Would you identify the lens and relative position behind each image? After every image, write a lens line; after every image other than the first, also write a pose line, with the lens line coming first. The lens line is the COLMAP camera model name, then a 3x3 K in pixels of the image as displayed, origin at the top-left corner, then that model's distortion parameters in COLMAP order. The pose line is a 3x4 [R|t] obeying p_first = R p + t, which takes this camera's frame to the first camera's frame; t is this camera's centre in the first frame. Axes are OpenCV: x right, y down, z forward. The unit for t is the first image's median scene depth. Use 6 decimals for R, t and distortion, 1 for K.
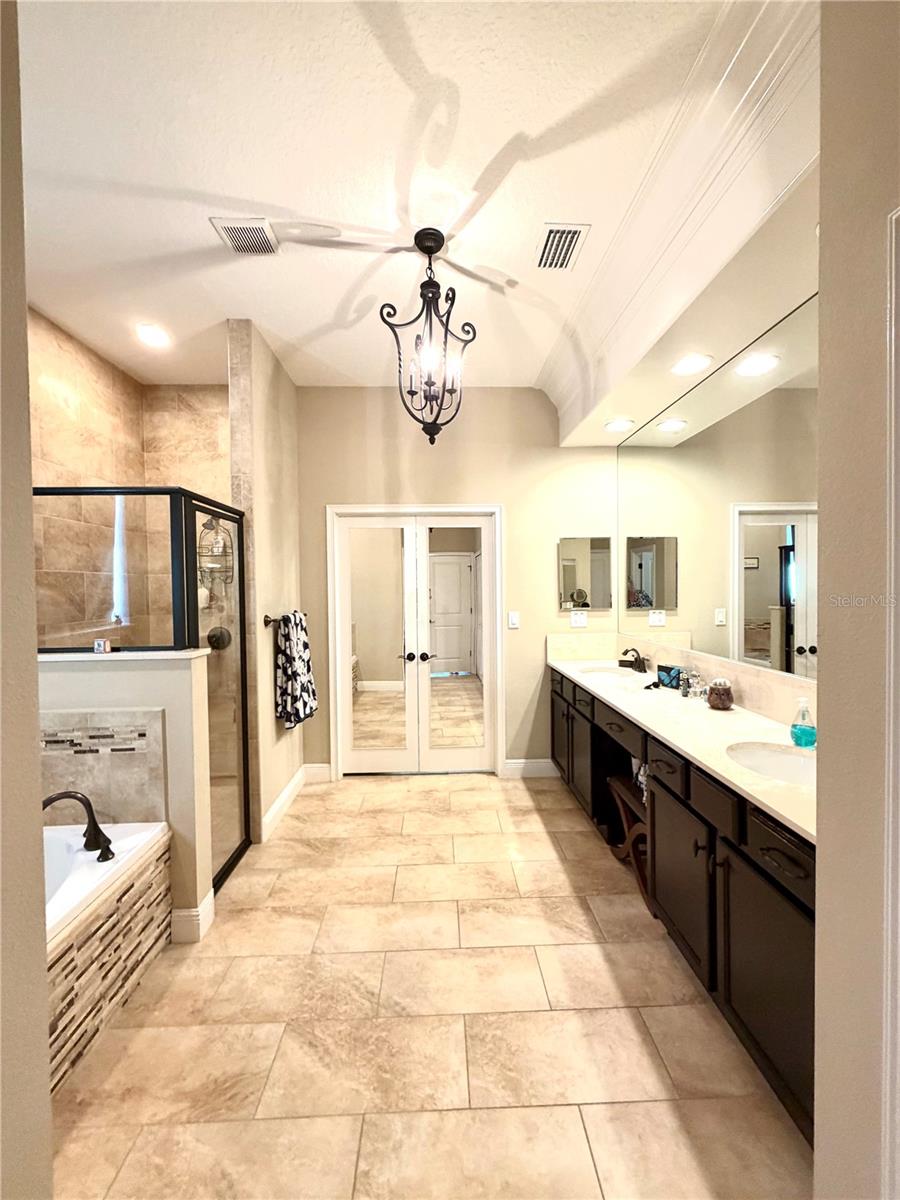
lens RADIAL K [[479.9, 0, 452.2], [0, 479.9, 598.6], [0, 0, 1]] dist [0.001670, -0.000336]
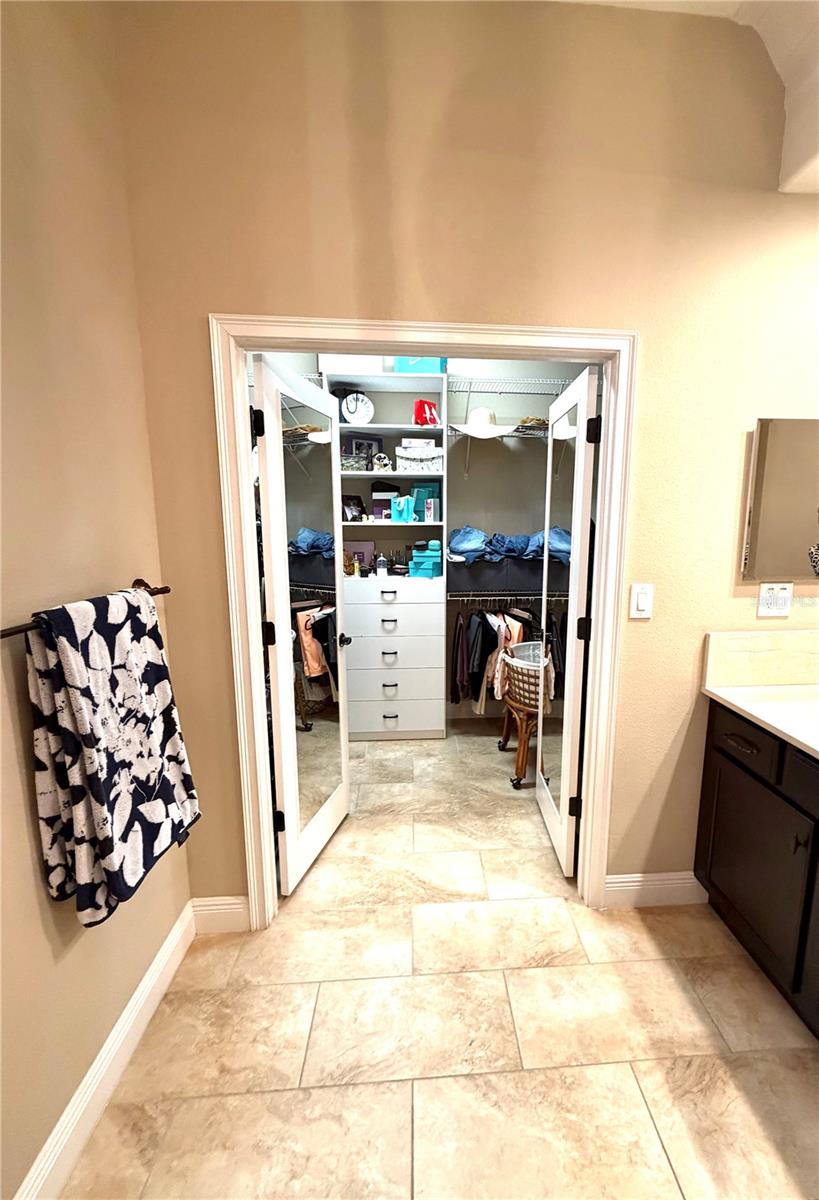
lens RADIAL K [[483.4, 0, 454.5], [0, 483.4, 597.6], [0, 0, 1]] dist [0.001792, 0.000049]
pose [[0.998650, 0.008379, 0.051273, -0.127304], [-0.015060, 0.991223, 0.131342, -0.029533], [-0.049722, -0.131936, 0.990010, 0.927791]]
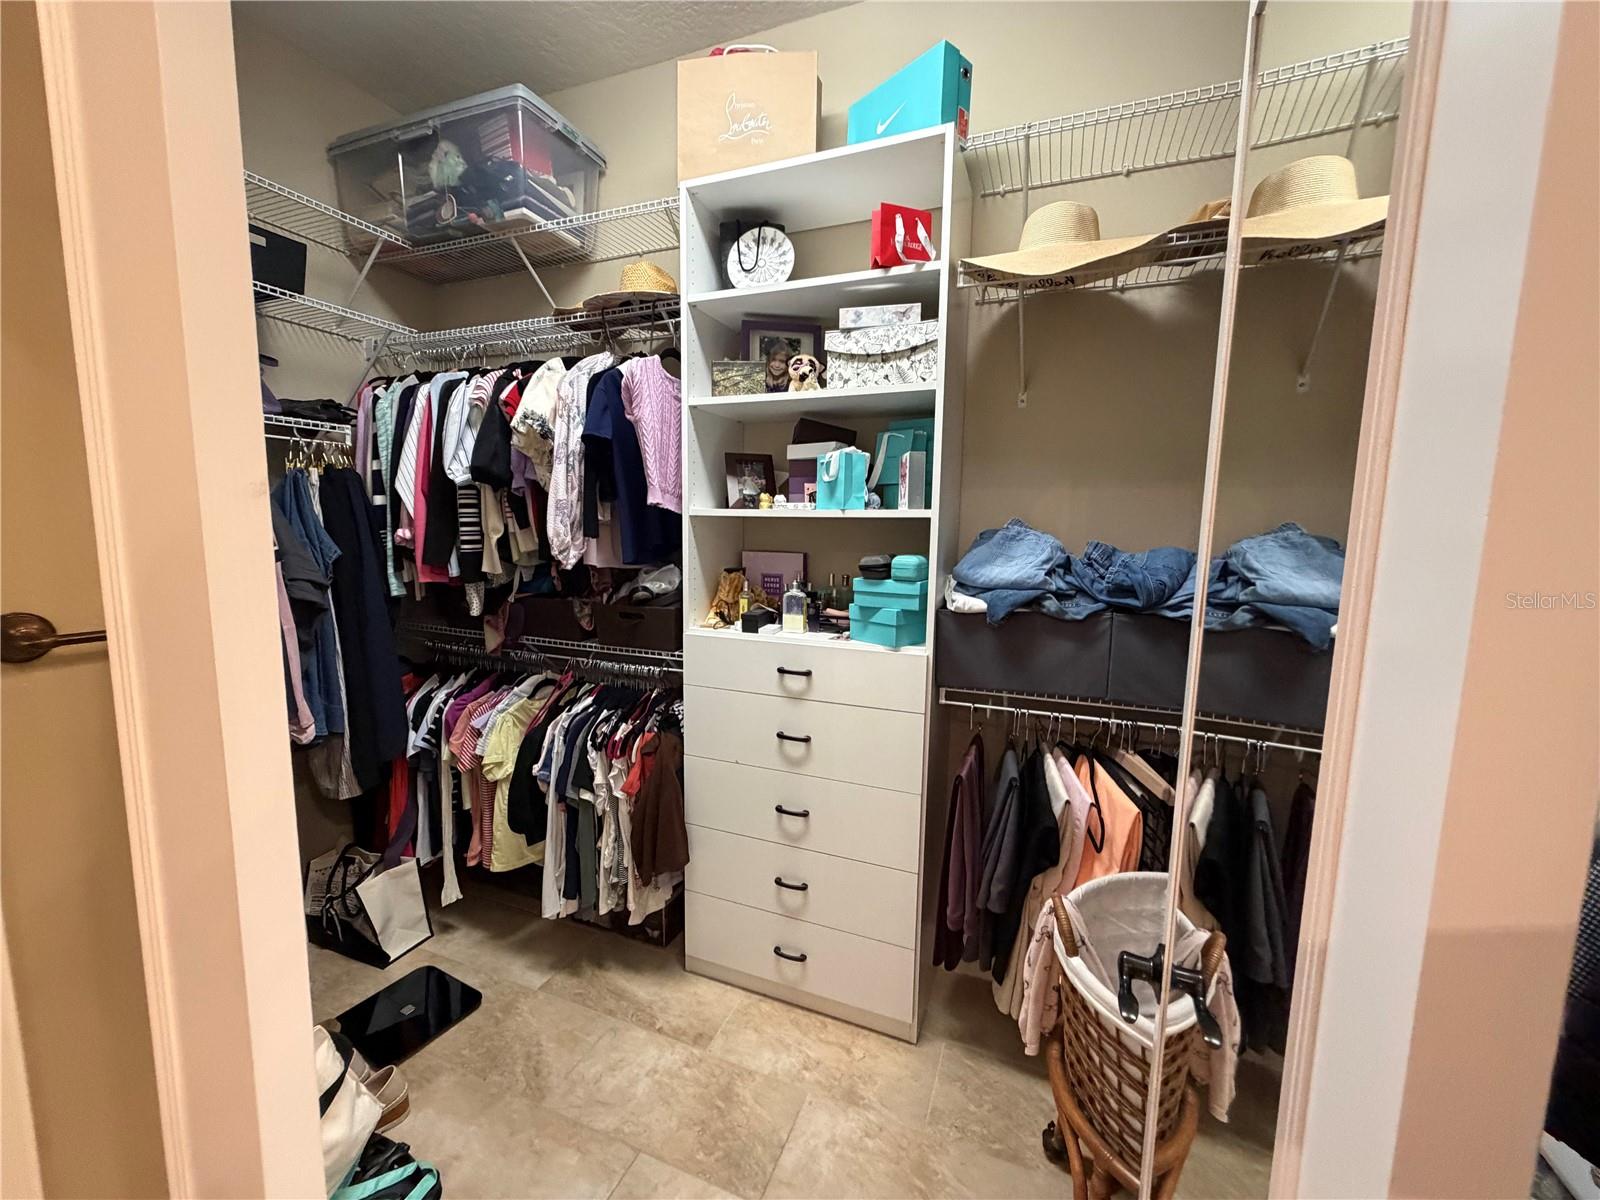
lens RADIAL K [[639.9, 0, 801.9], [0, 639.9, 595.5], [0, 0, 1]] dist [0.001670, -0.000336]
pose [[0.911781, 0.072655, -0.404199, -0.016338], [-0.034089, 0.994219, 0.101813, -0.032016], [0.409259, -0.079052, 0.908987, 1.299829]]
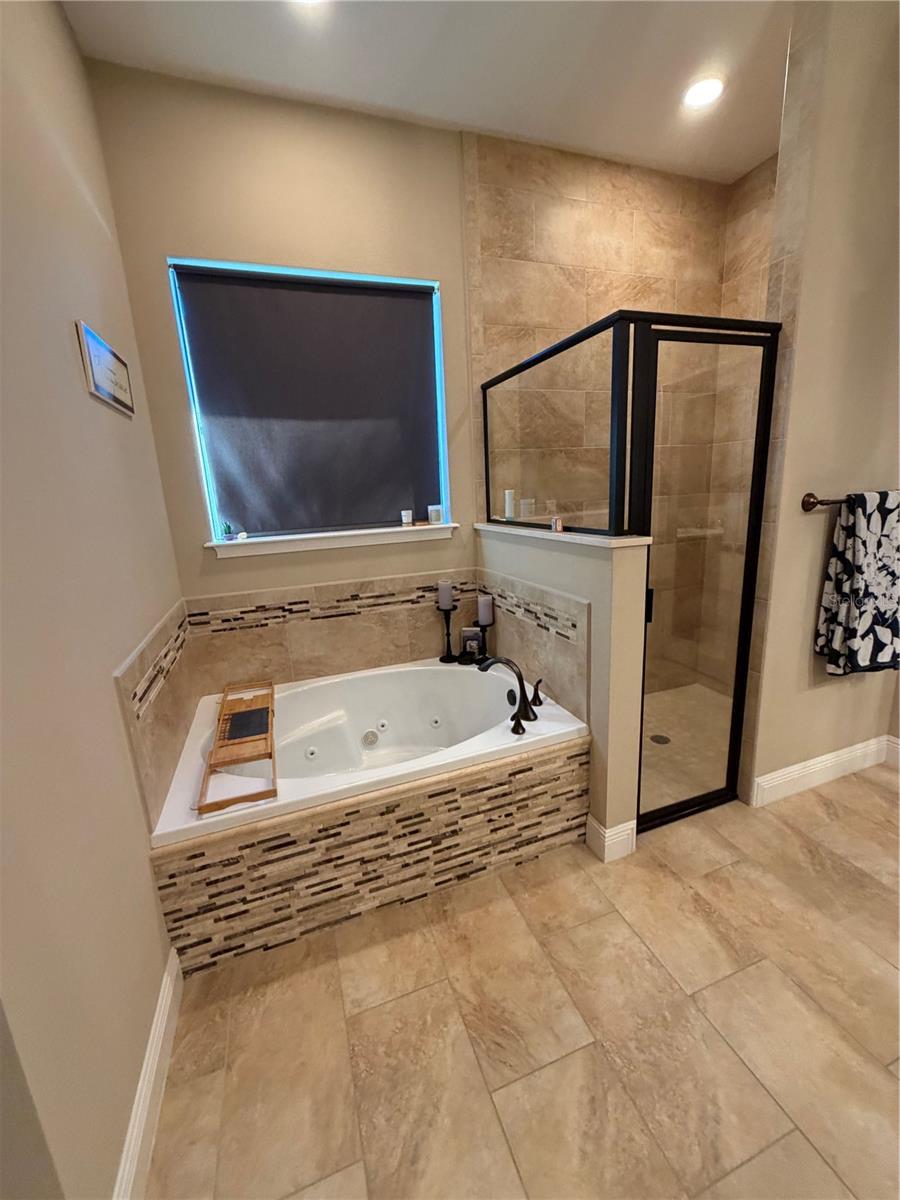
lens RADIAL K [[479.9, 0, 450.0], [0, 479.9, 598.1], [0, 0, 1]] dist [0.001670, -0.000336]
pose [[0.310049, 0.208616, -0.927550, 0.105944], [0.023198, 0.973678, 0.226745, 0.018974], [0.950438, -0.091820, 0.297048, 0.466127]]
